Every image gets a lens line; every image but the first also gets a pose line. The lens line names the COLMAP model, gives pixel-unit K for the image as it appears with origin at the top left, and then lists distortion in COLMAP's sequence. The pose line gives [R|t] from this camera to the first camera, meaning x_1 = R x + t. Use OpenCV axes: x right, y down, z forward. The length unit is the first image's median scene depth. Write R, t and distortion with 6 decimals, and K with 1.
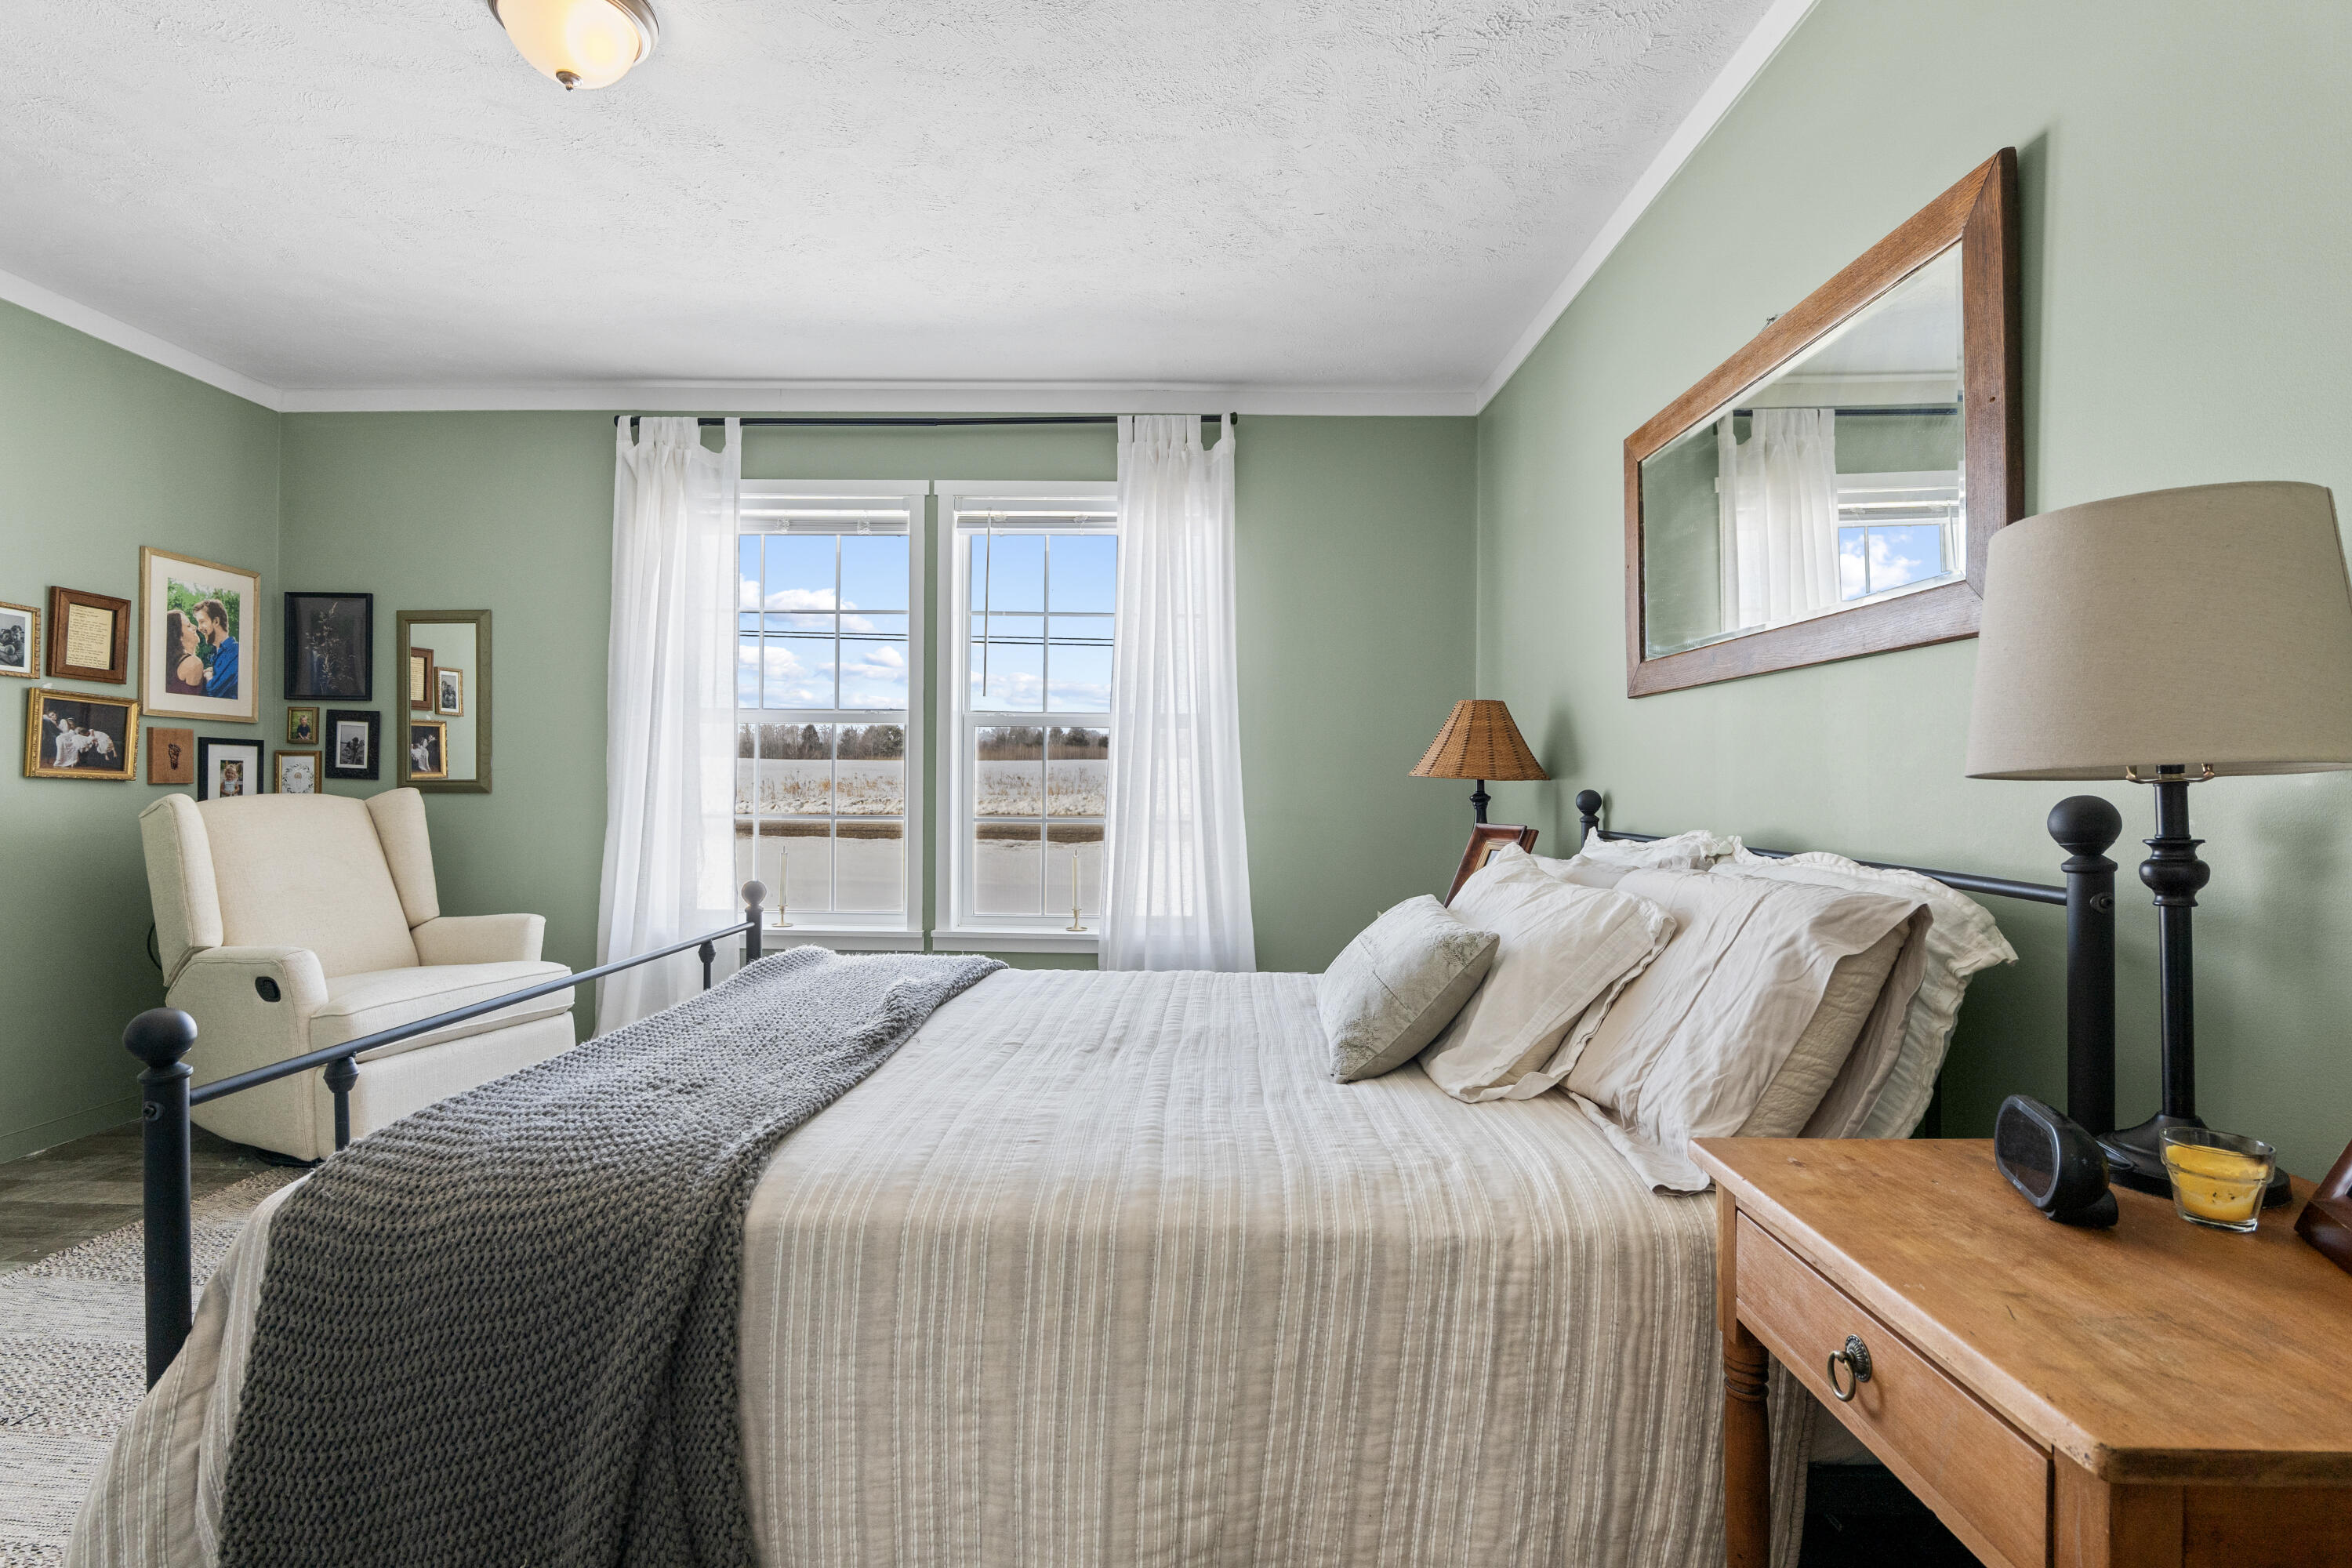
lens RADIAL K [[1097.6, 0, 1187.7], [0, 1097.6, 767.3], [0, 0, 1]] dist [-0.011993, 0.002686]
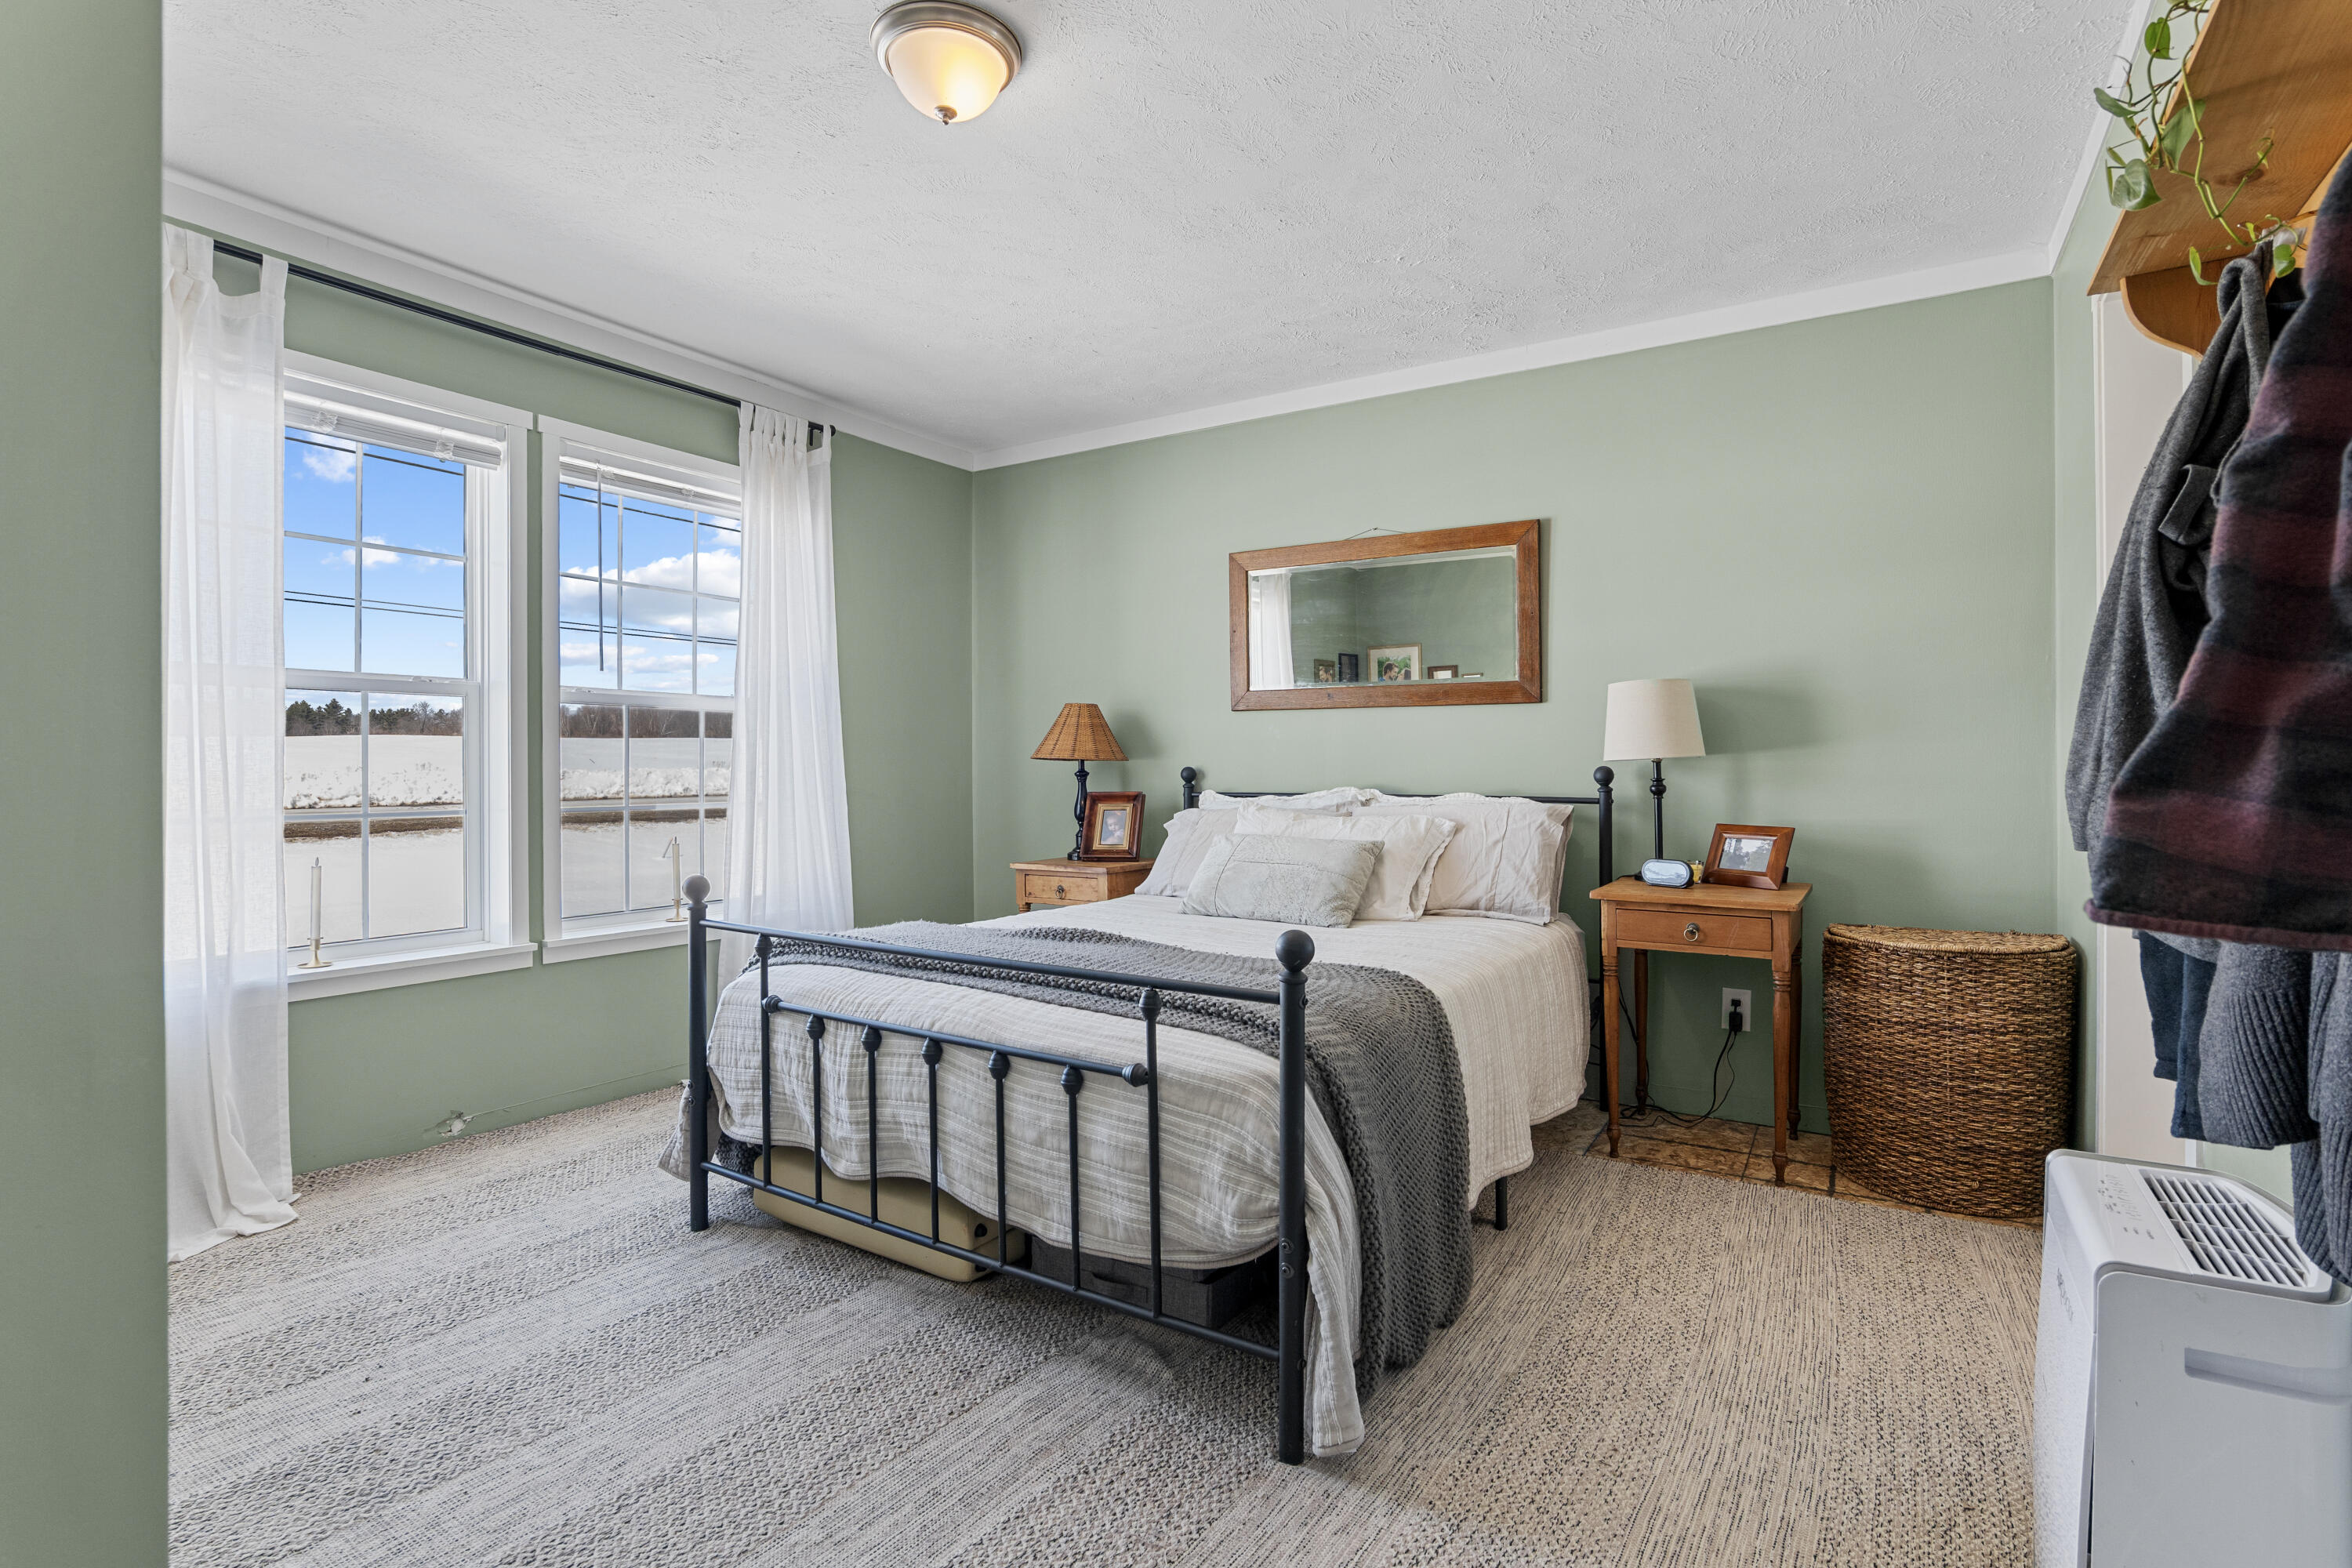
lens RADIAL K [[1097.6, 0, 1185.4], [0, 1097.6, 774.4], [0, 0, 1]] dist [-0.011993, 0.002686]
pose [[0.531555, -0.017434, 0.846844, -0.888447], [-0.007736, 0.999647, 0.025435, -0.007492], [-0.846988, -0.020071, 0.531232, 0.143338]]
